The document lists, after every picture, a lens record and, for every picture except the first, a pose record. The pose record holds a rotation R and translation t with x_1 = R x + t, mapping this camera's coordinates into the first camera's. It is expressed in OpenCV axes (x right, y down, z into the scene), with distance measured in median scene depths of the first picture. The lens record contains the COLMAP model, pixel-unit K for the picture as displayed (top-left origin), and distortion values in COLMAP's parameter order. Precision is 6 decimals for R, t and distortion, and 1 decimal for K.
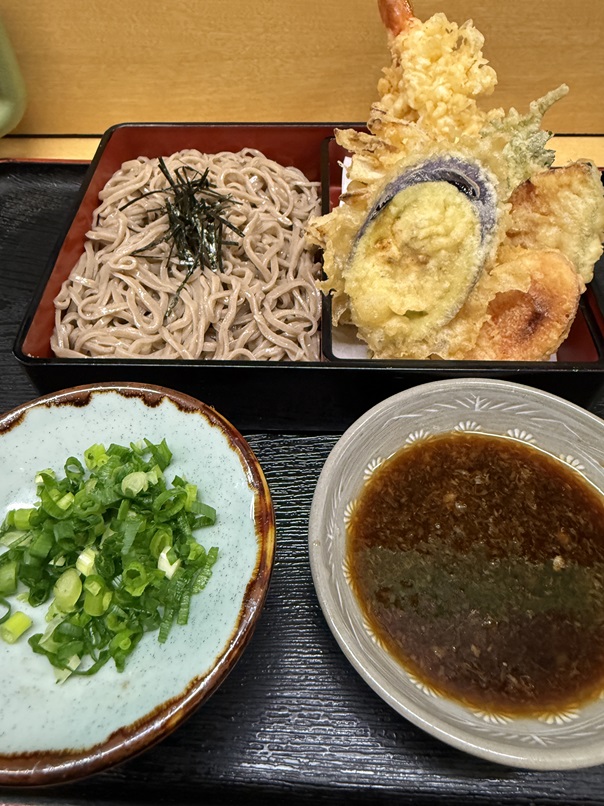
lens RADIAL K [[589.6, 0, 298.9], [0, 589.6, 349.4], [0, 0, 1]] dist [-0.012743, 0.015567]
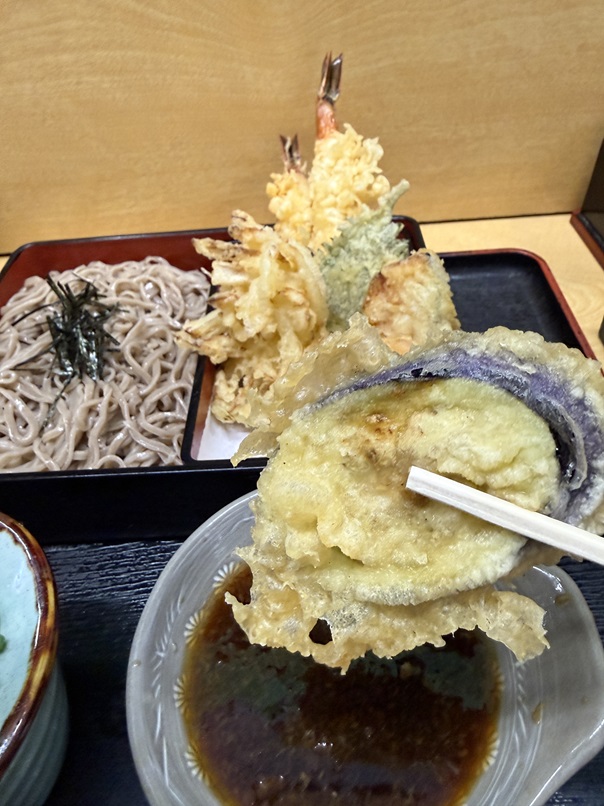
lens RADIAL K [[589.6, 0, 298.9], [0, 589.6, 349.4], [0, 0, 1]] dist [-0.012743, 0.015567]
pose [[0.997347, -0.068466, -0.024746, 0.235207], [0.064195, 0.987404, -0.144610, -0.012647], [0.034336, 0.142637, 0.989179, -0.004534]]
